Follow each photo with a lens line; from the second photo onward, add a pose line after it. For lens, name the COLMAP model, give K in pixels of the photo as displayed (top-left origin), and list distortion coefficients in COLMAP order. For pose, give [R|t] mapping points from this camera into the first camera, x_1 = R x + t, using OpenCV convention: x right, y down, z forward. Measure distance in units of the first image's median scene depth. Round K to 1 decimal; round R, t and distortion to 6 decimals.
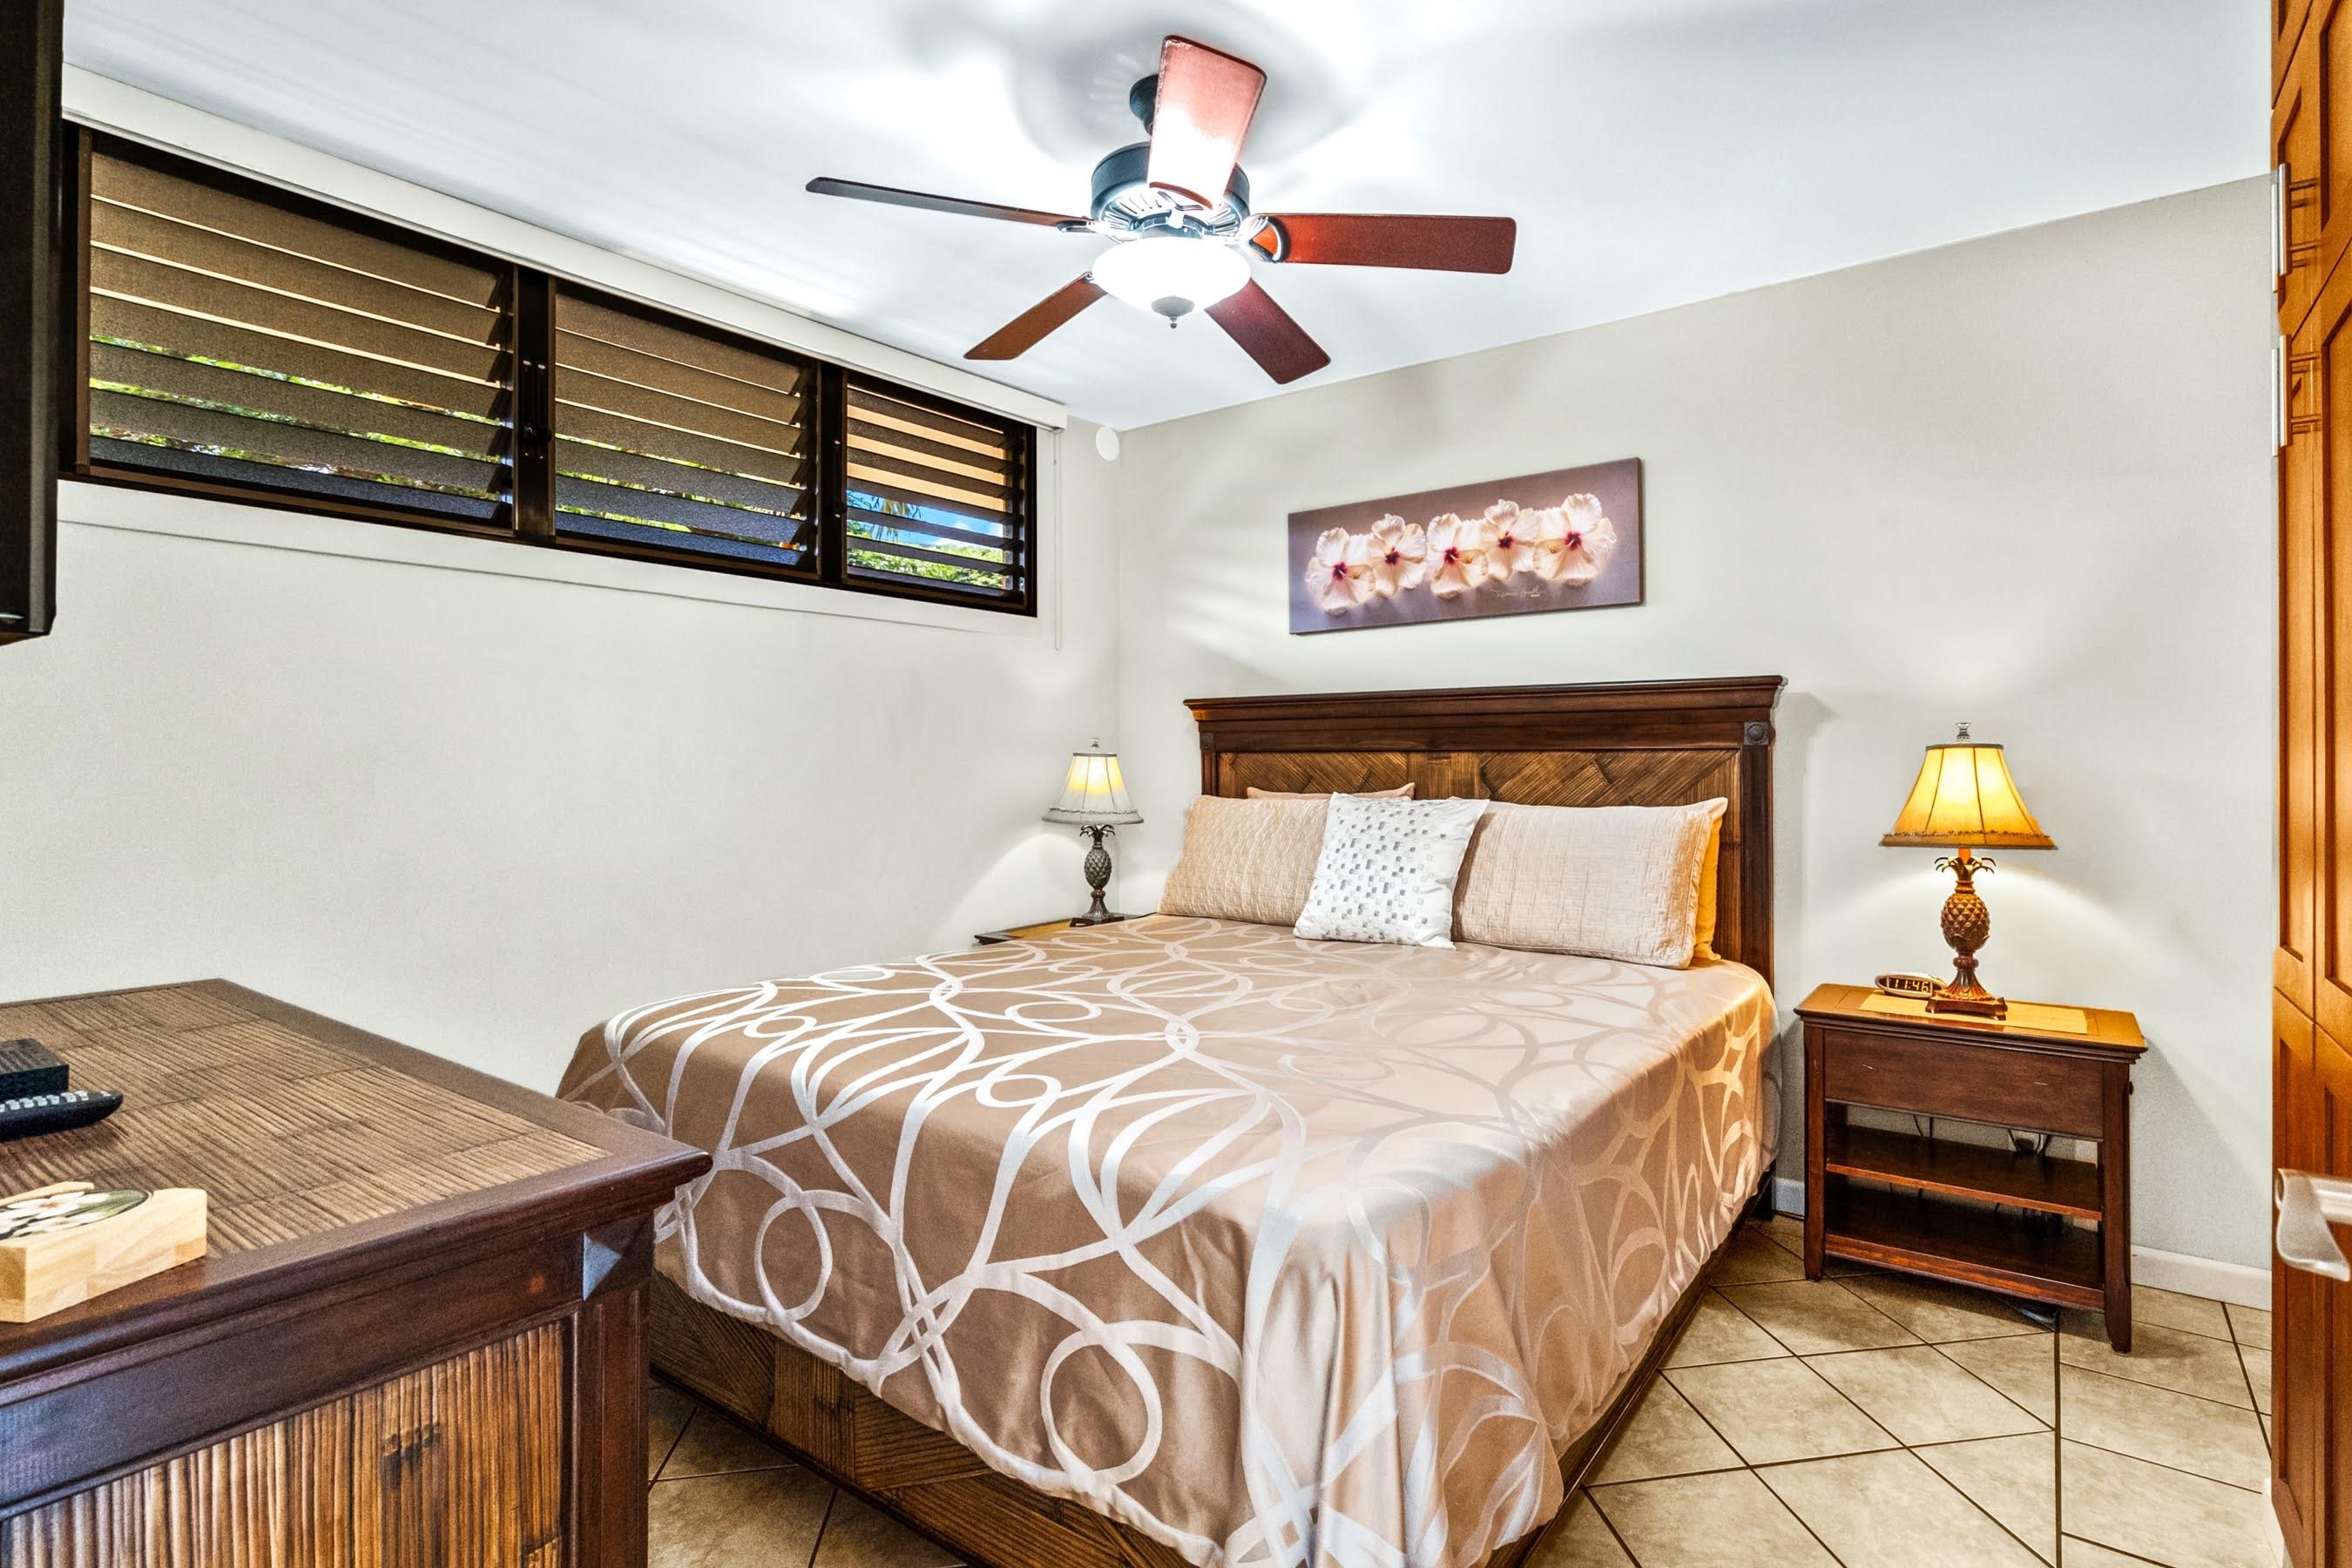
lens RADIAL K [[1131.0, 0, 1166.8], [0, 1131.0, 766.6], [0, 0, 1]] dist [0.000656, 0.000071]
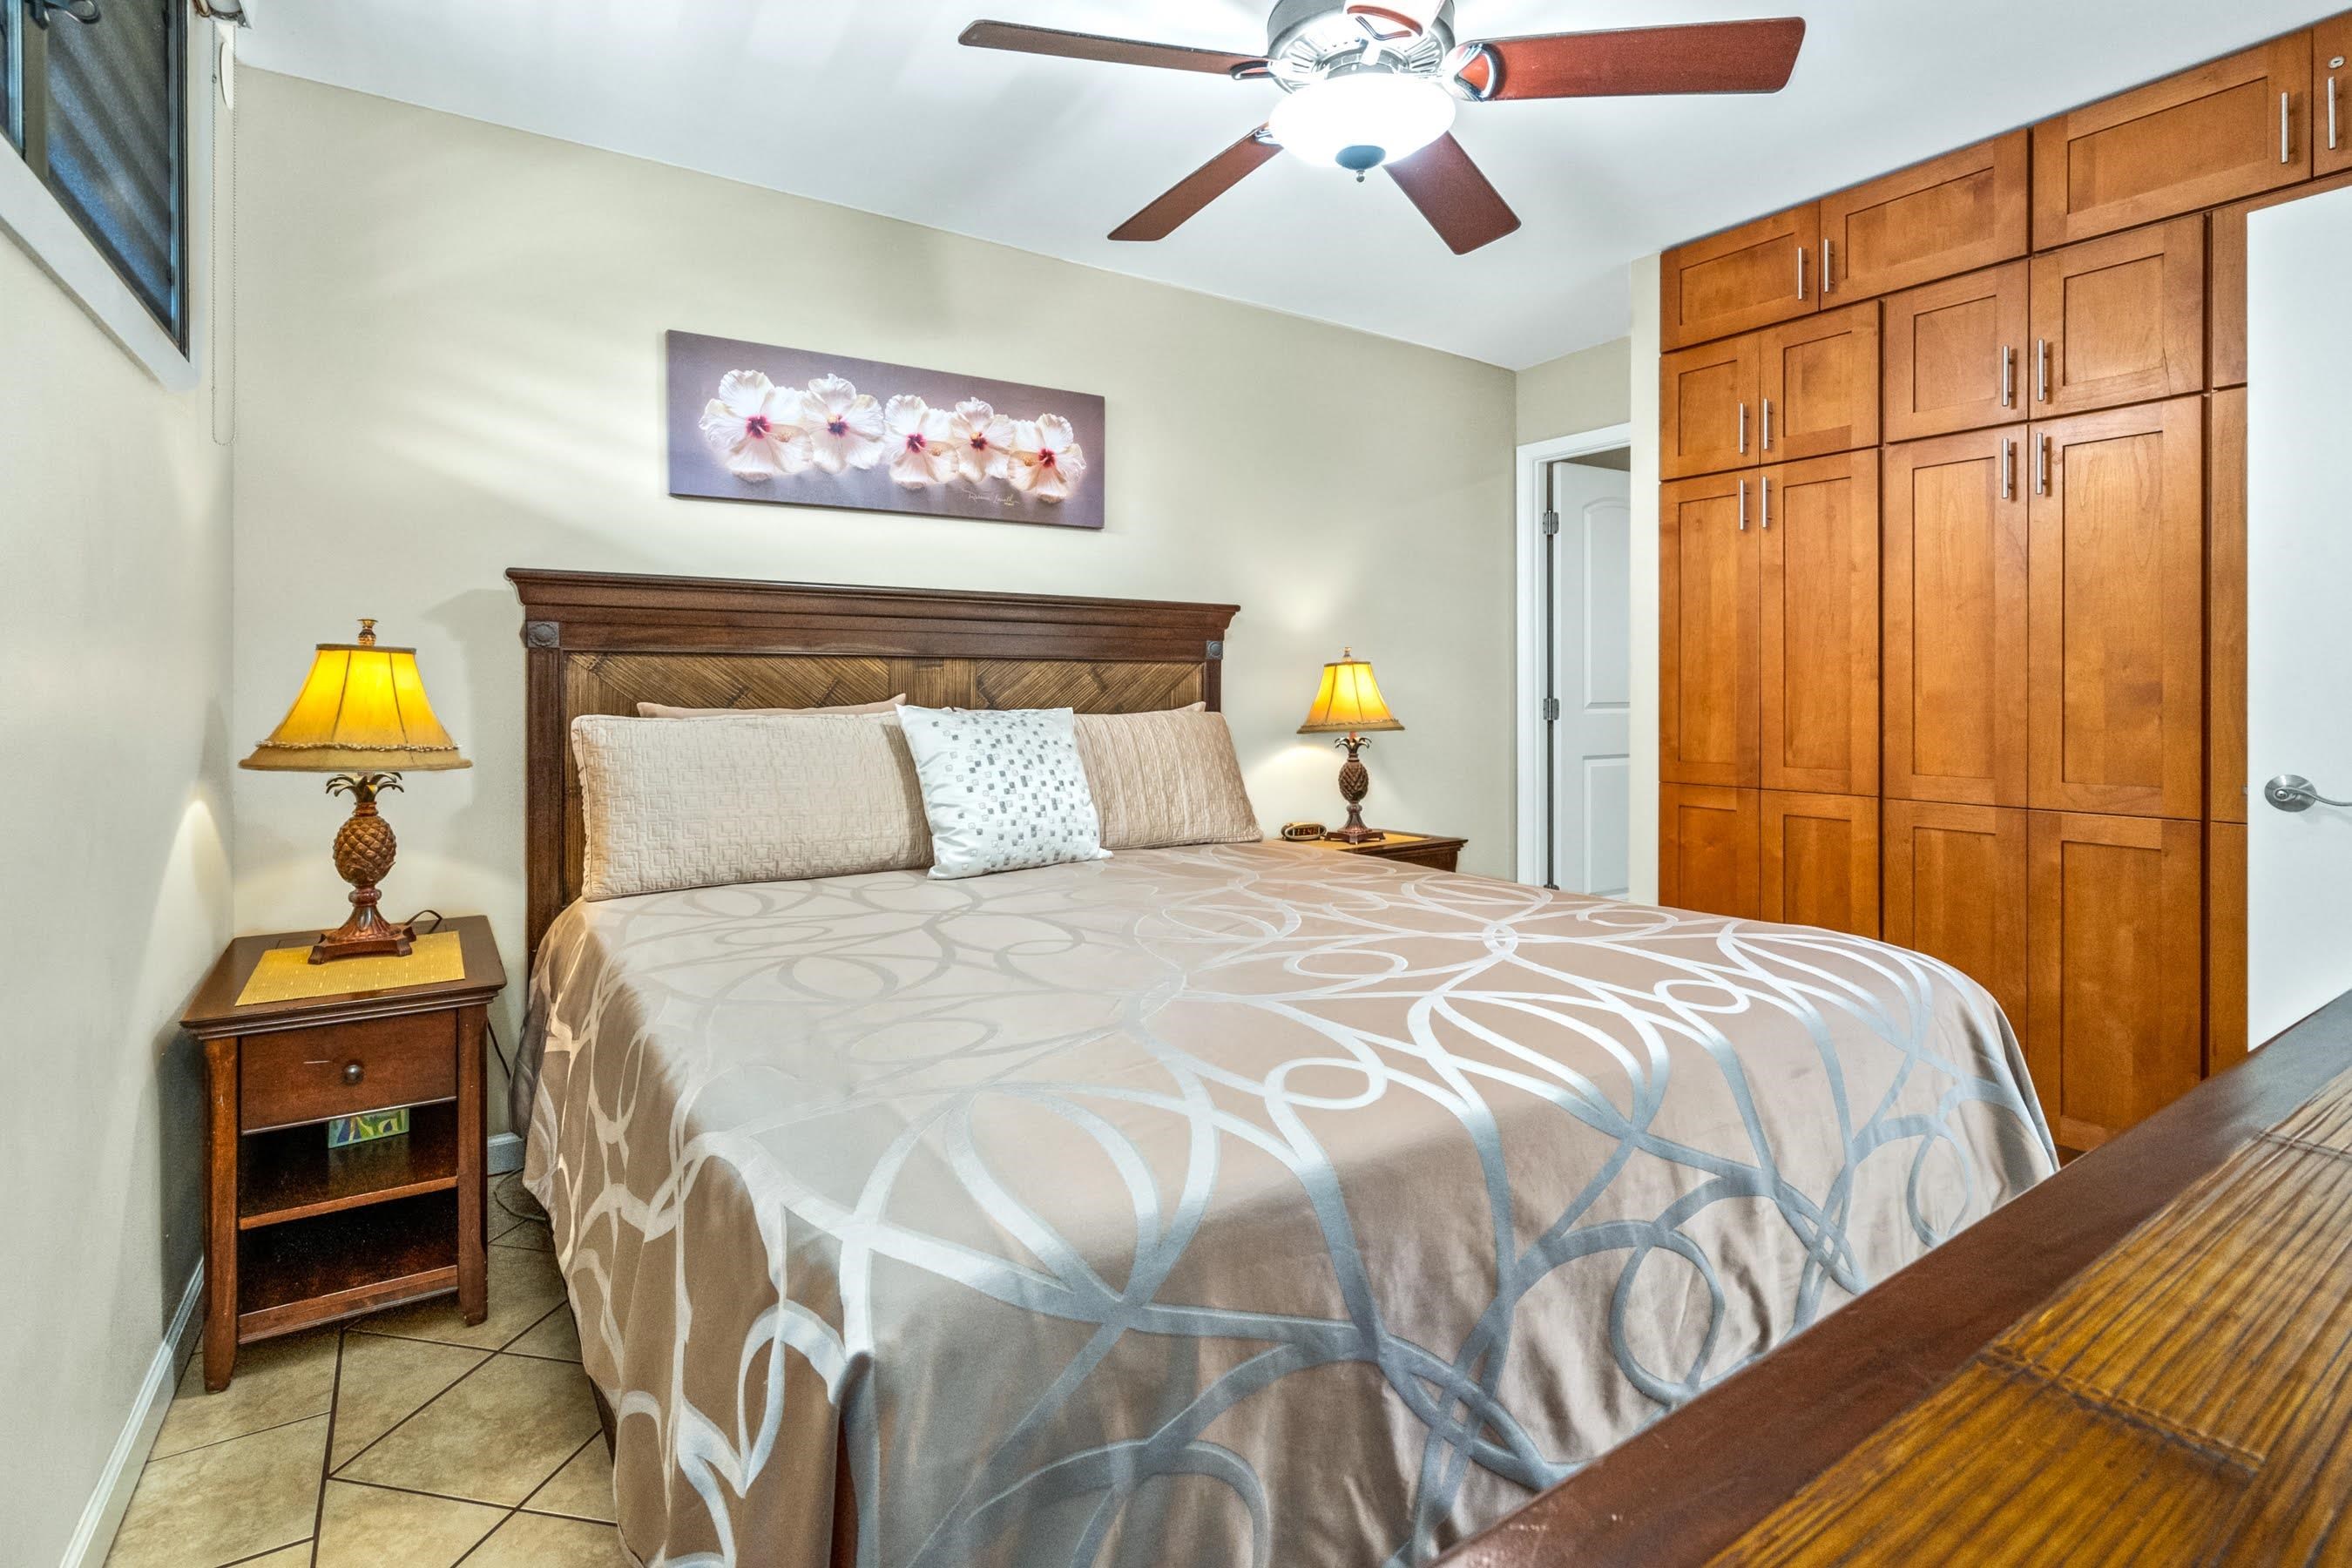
lens RADIAL K [[1140.0, 0, 1179.3], [0, 1140.0, 697.4], [0, 0, 1]] dist [-0.000962, -0.000082]
pose [[0.336335, -0.003412, 0.941736, -0.557891], [0.001344, 0.999994, 0.003143, 0.015445], [-0.941742, 0.000209, 0.336337, 0.512867]]
